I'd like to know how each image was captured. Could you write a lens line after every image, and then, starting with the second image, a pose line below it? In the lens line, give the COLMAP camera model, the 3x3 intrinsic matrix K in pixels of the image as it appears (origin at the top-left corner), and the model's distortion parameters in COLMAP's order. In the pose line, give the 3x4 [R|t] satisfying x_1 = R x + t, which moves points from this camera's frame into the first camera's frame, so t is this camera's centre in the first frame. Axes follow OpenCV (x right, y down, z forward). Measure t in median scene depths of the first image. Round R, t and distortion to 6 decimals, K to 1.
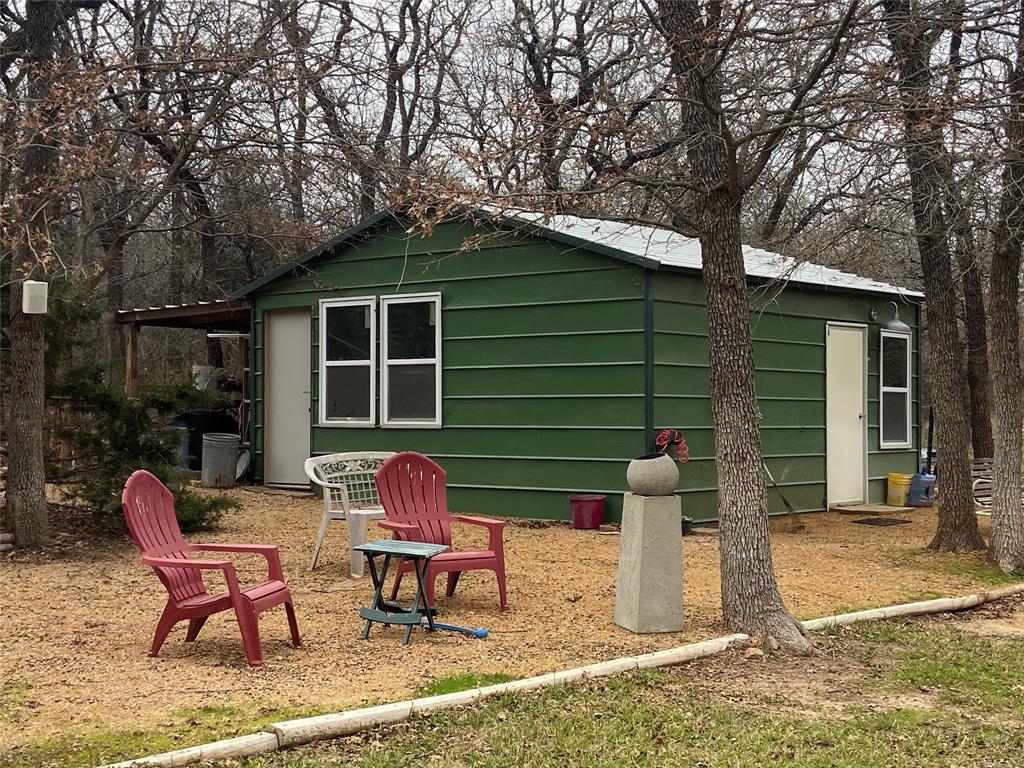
lens RADIAL K [[1532.7, 0, 511.8], [0, 1532.7, 385.2], [0, 0, 1]] dist [0.000750, 0.000000]
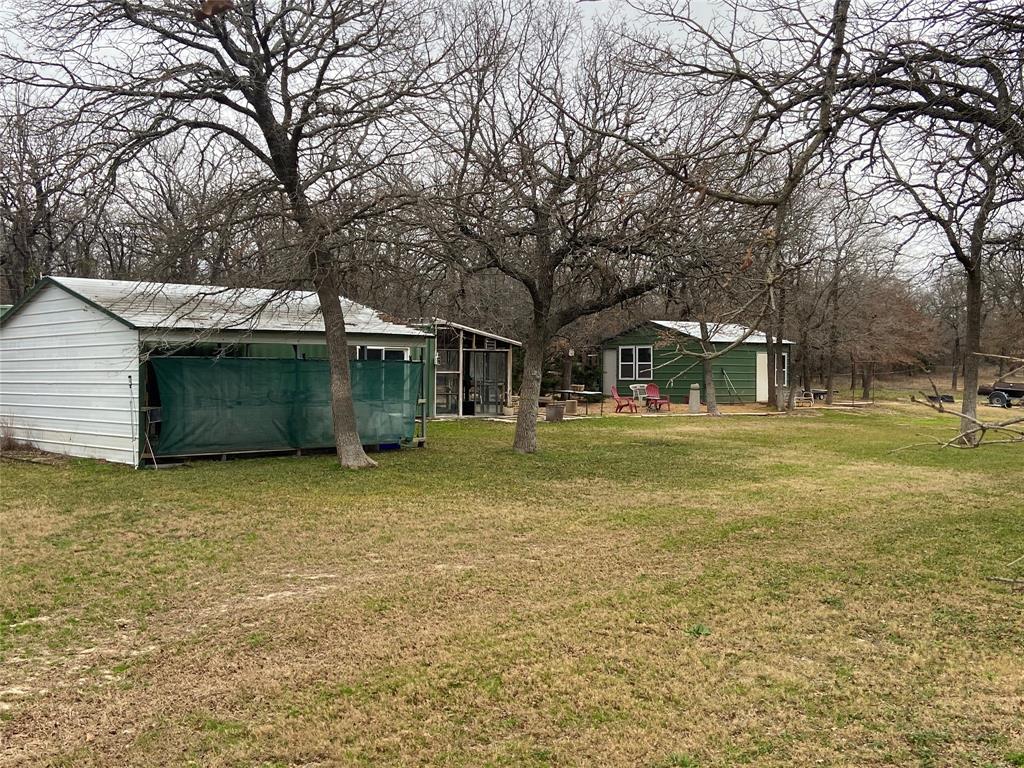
lens RADIAL K [[1114.8, 0, 512.5], [0, 1114.8, 383.3], [0, 0, 1]] dist [-0.003365, 0.000000]
pose [[0.990081, 0.002649, -0.140470, 0.001173], [0.000375, 0.999769, 0.021498, -0.023846], [0.140495, -0.021338, 0.989851, -1.786525]]
